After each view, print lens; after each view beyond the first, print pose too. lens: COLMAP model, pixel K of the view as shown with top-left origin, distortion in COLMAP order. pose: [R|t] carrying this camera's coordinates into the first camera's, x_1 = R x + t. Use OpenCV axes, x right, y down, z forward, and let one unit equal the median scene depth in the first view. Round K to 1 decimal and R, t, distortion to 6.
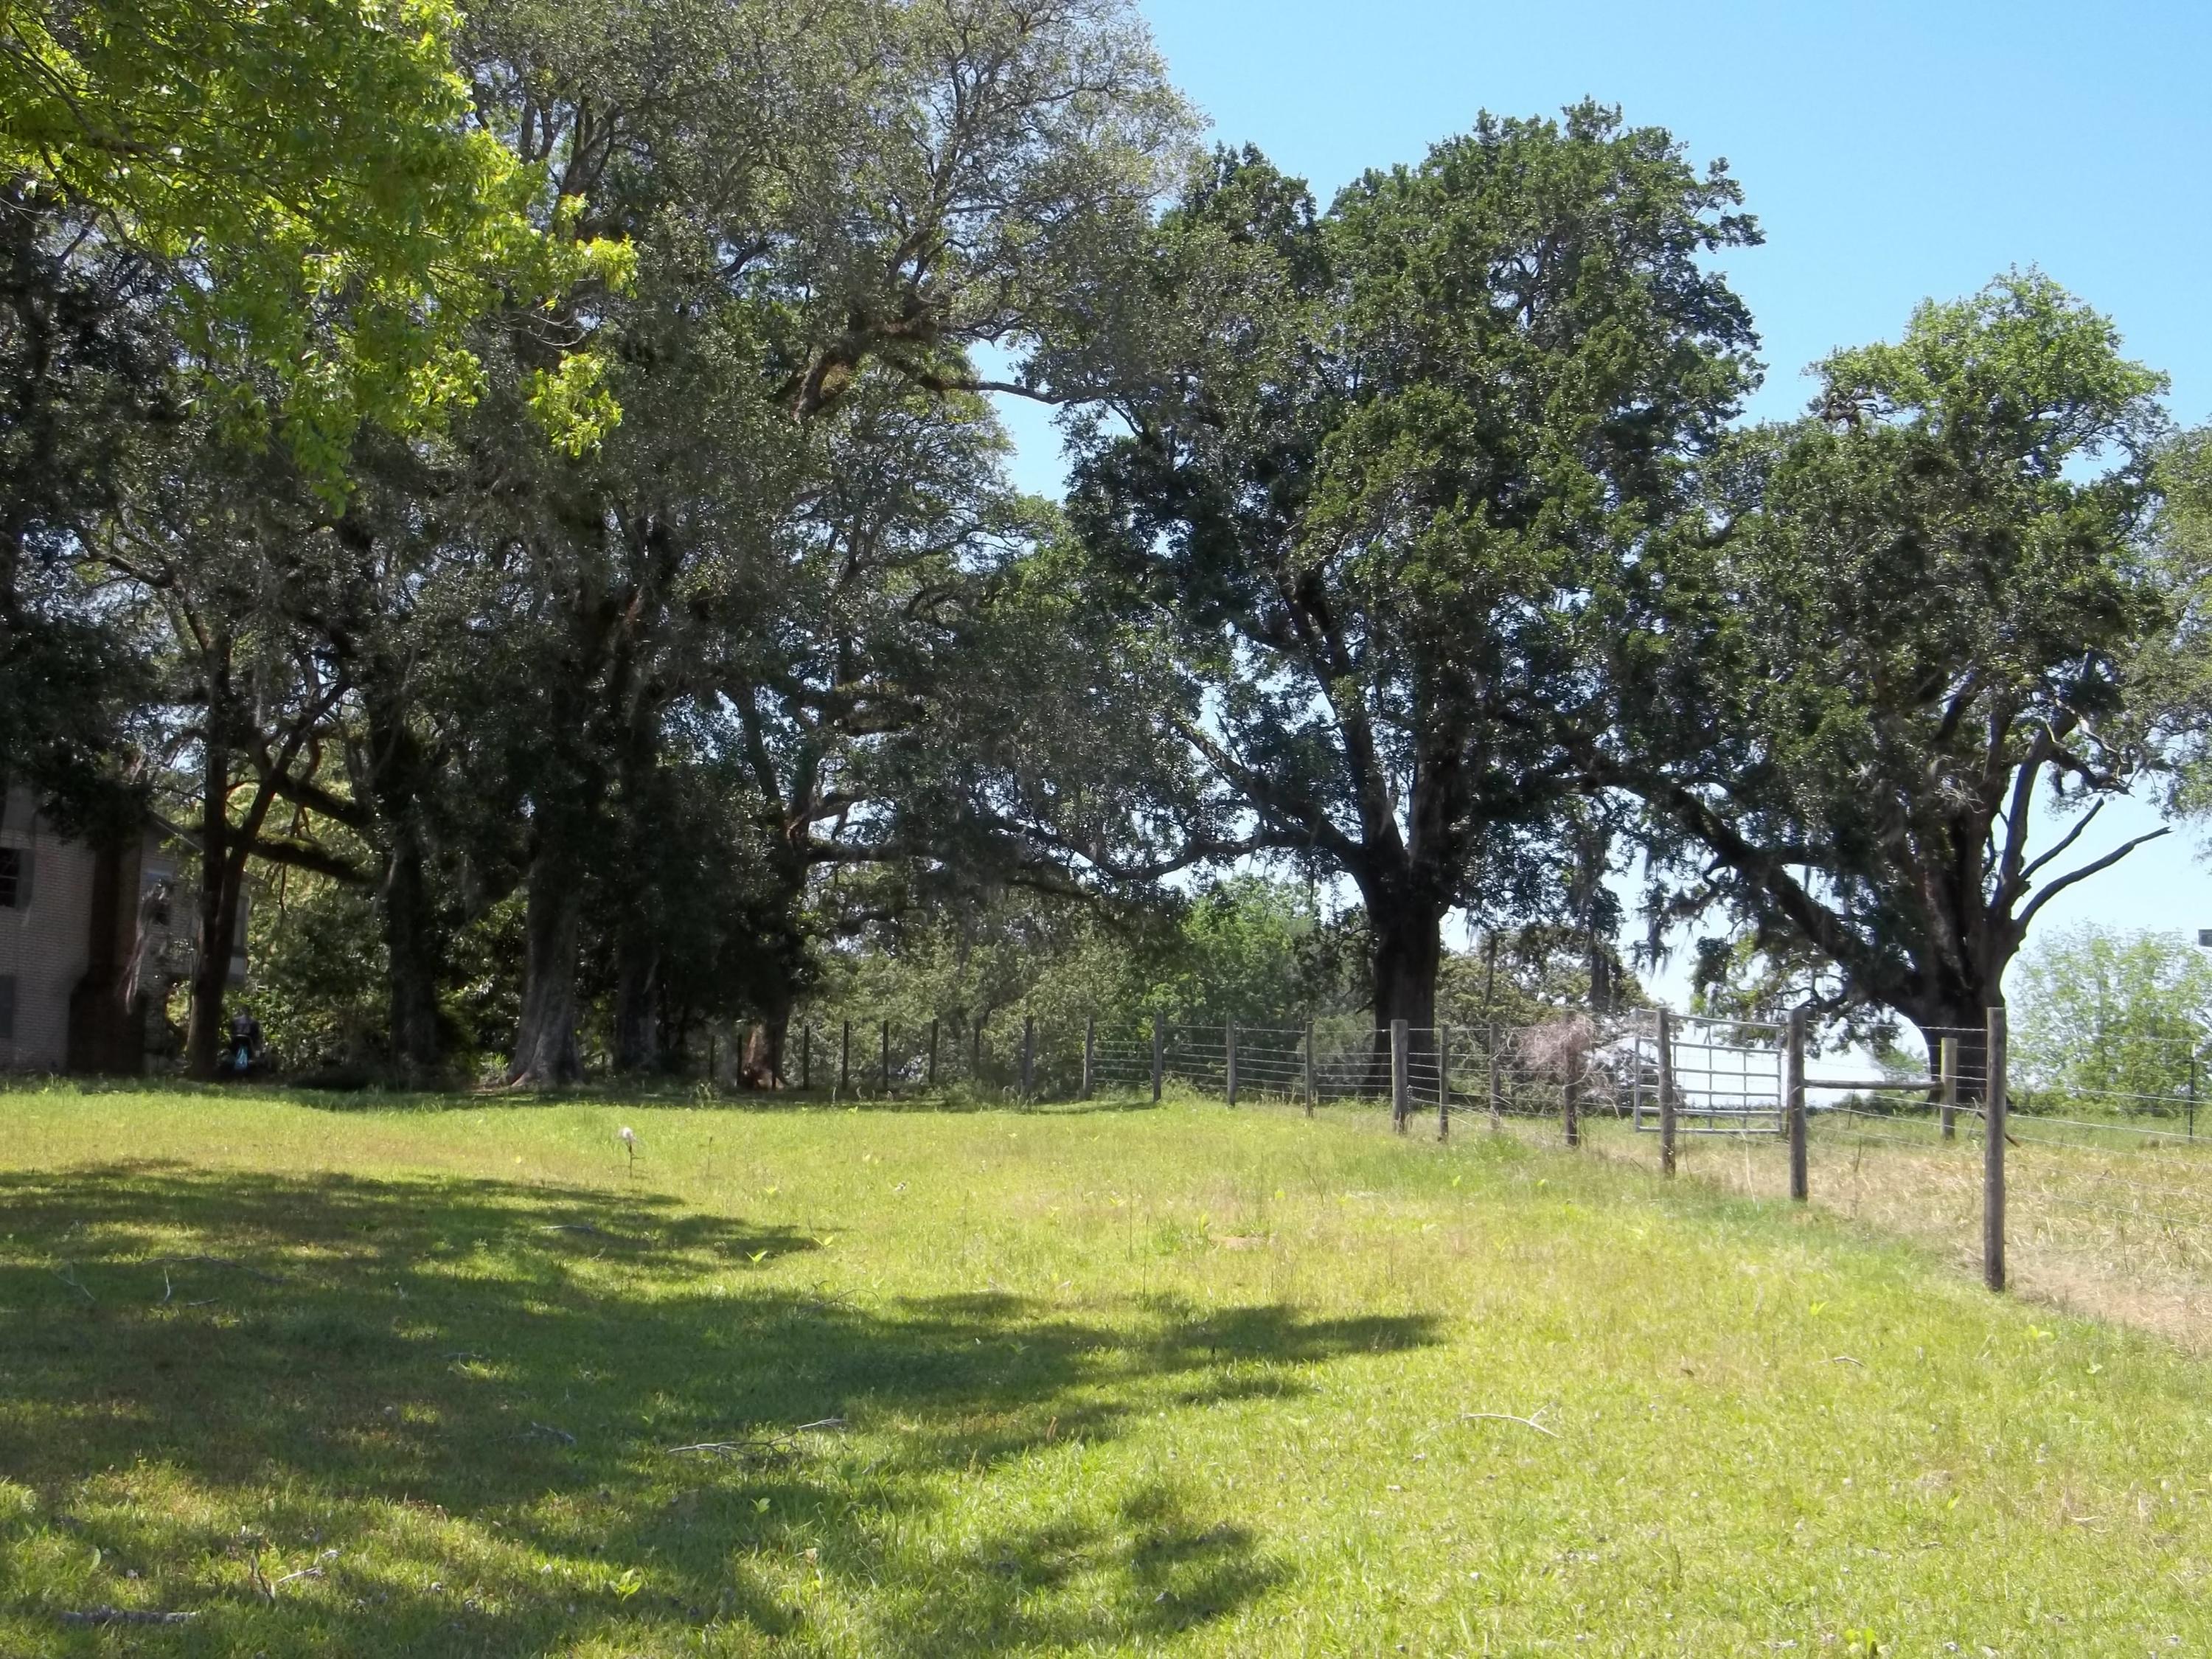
lens RADIAL K [[2895.7, 0, 1107.2], [0, 2895.7, 829.3], [0, 0, 1]] dist [0.075666, 0.000000]
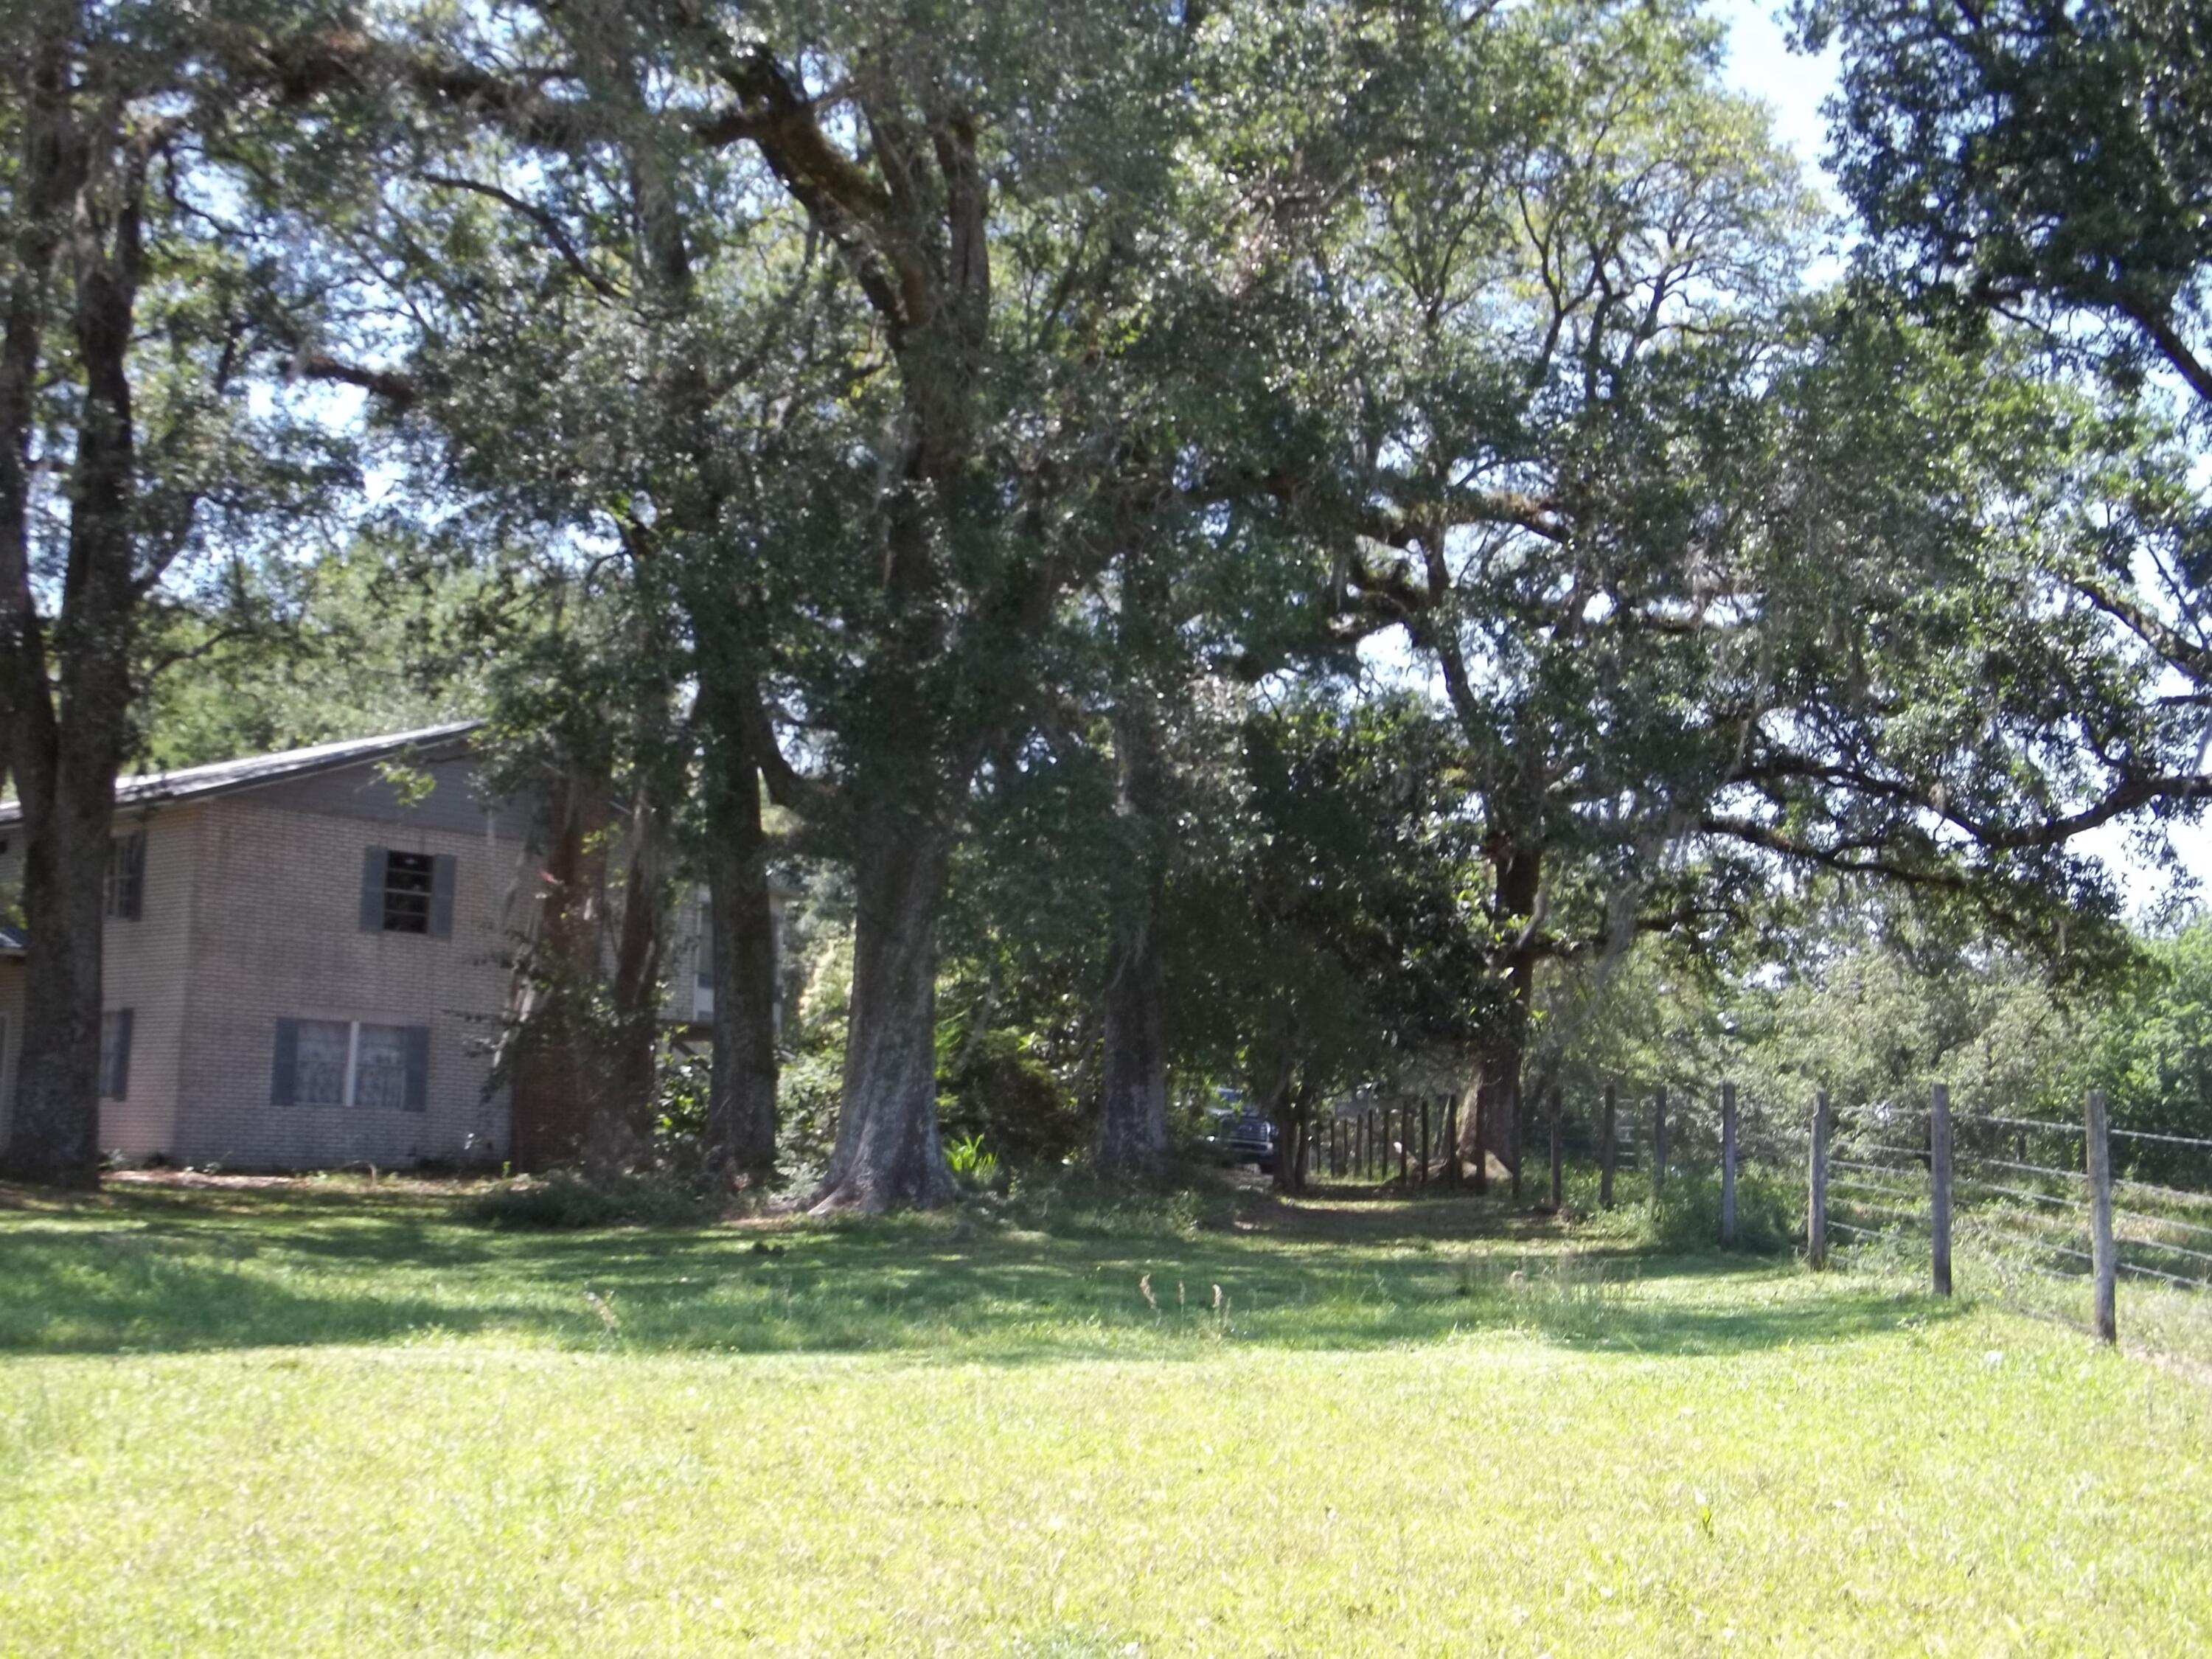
lens RADIAL K [[2895.7, 0, 1101.4], [0, 2895.7, 829.9], [0, 0, 1]] dist [0.075666, 0.000000]
pose [[0.944070, -0.038017, -0.327546, 0.027269], [0.033291, 0.999245, -0.020026, 0.019389], [0.328061, 0.008001, 0.944623, 0.348045]]
